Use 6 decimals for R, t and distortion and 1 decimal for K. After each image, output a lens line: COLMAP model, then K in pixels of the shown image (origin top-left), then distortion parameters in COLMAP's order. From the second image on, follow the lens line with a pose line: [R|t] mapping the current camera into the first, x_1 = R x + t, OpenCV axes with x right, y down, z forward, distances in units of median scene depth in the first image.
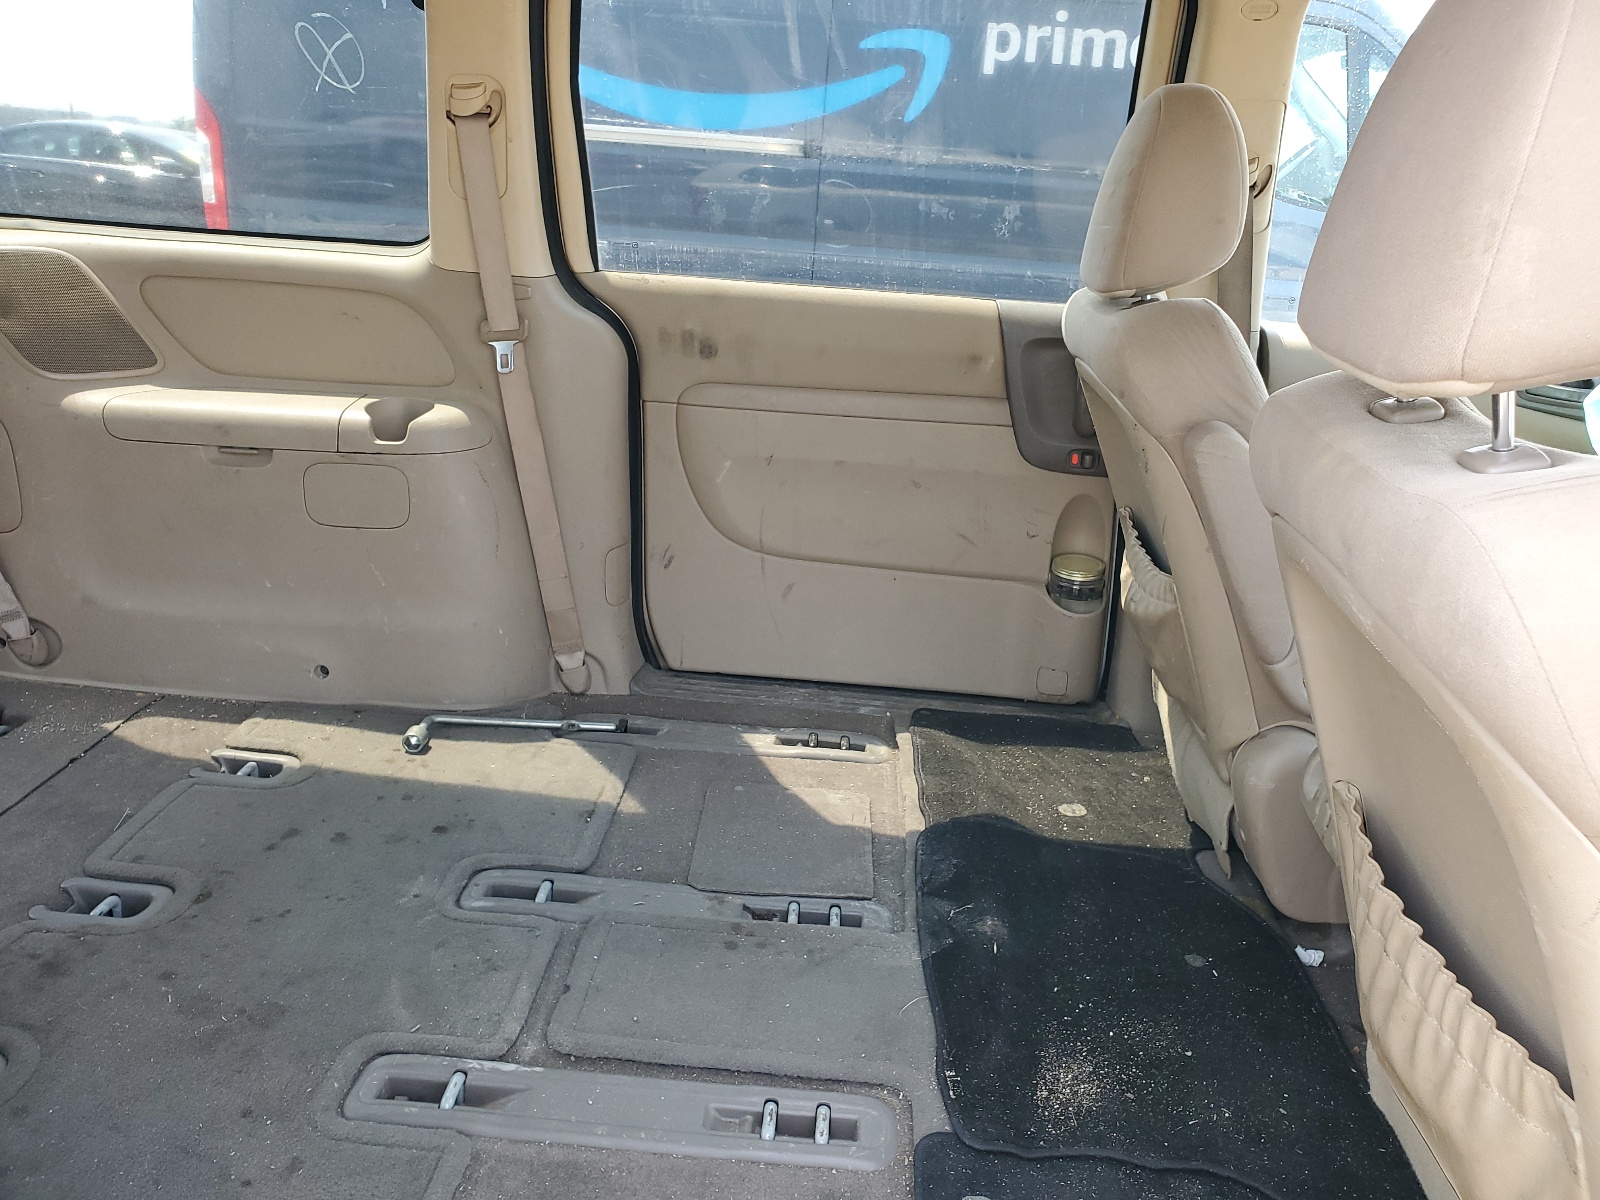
lens RADIAL K [[1182.8, 0, 800.0], [0, 1182.8, 600.0], [0, 0, 1]] dist [0.000566, -0.000272]
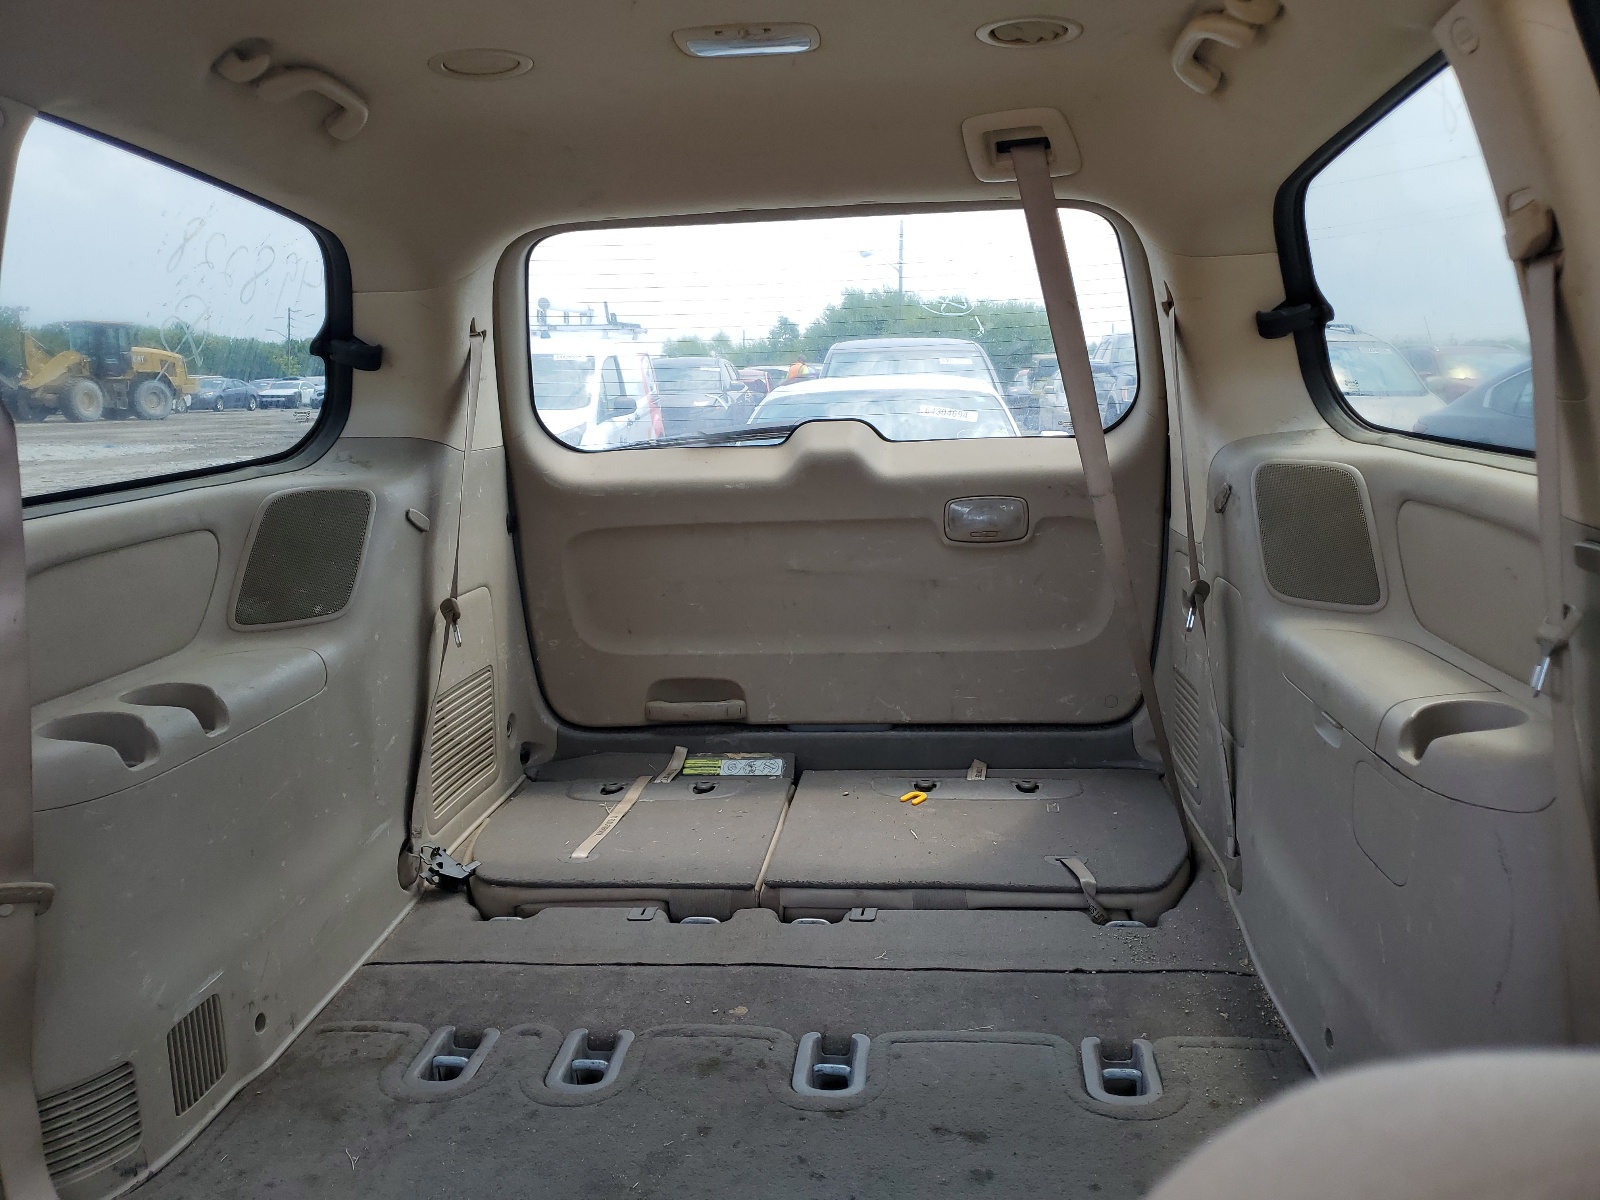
lens RADIAL K [[1182.8, 0, 800.0], [0, 1182.8, 600.0], [0, 0, 1]] dist [0.000566, -0.000272]
pose [[-0.062673, 0.112769, -0.991643, 0.387809], [-0.284377, 0.950390, 0.126050, -0.247999], [0.956662, 0.289900, -0.027495, 0.835296]]
